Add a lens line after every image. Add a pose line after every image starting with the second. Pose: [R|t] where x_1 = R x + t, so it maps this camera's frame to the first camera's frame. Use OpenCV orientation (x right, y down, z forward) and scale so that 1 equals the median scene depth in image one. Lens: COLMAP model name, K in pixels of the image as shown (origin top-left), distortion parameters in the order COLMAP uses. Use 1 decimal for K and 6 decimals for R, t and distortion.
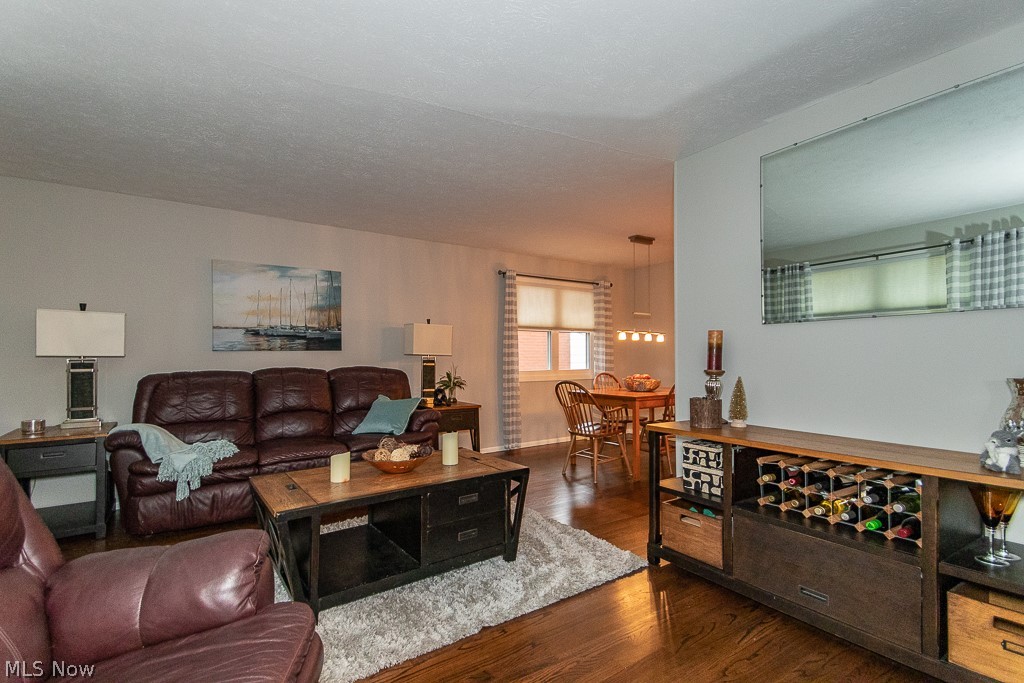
lens RADIAL K [[474.7, 0, 512.9], [0, 474.7, 358.8], [0, 0, 1]] dist [0.056161, -0.000570]
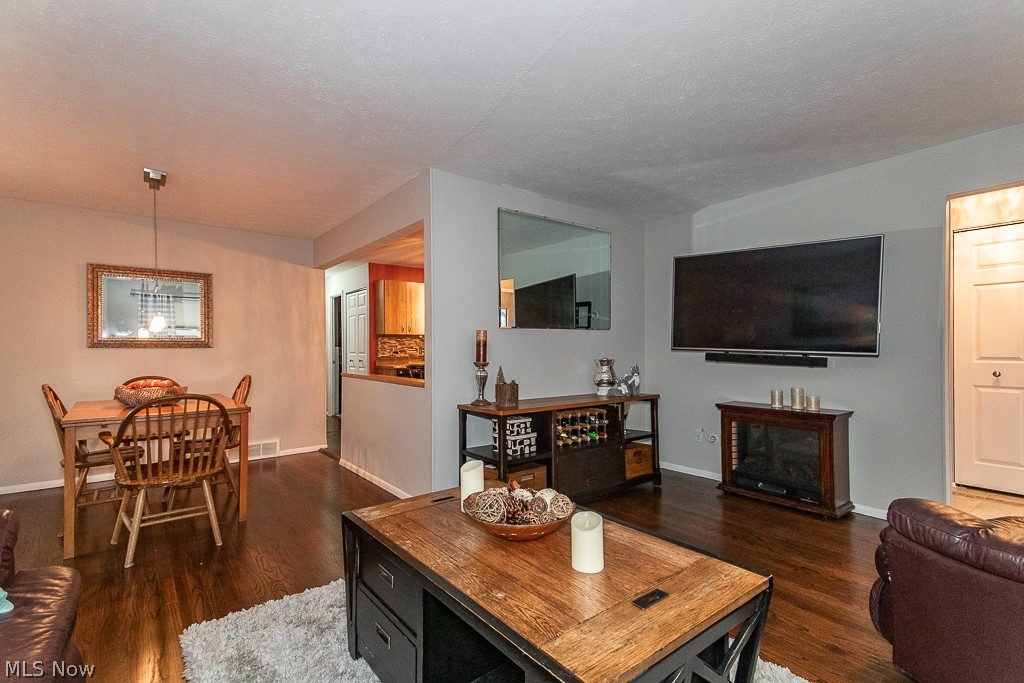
lens RADIAL K [[462.9, 0, 514.9], [0, 462.9, 351.6], [0, 0, 1]] dist [0.037160, -0.000349]
pose [[-0.012502, -0.004561, 0.999911, -0.790730], [0.013412, 0.999899, 0.004728, -0.008298], [-0.999832, 0.013470, -0.012439, 0.937554]]
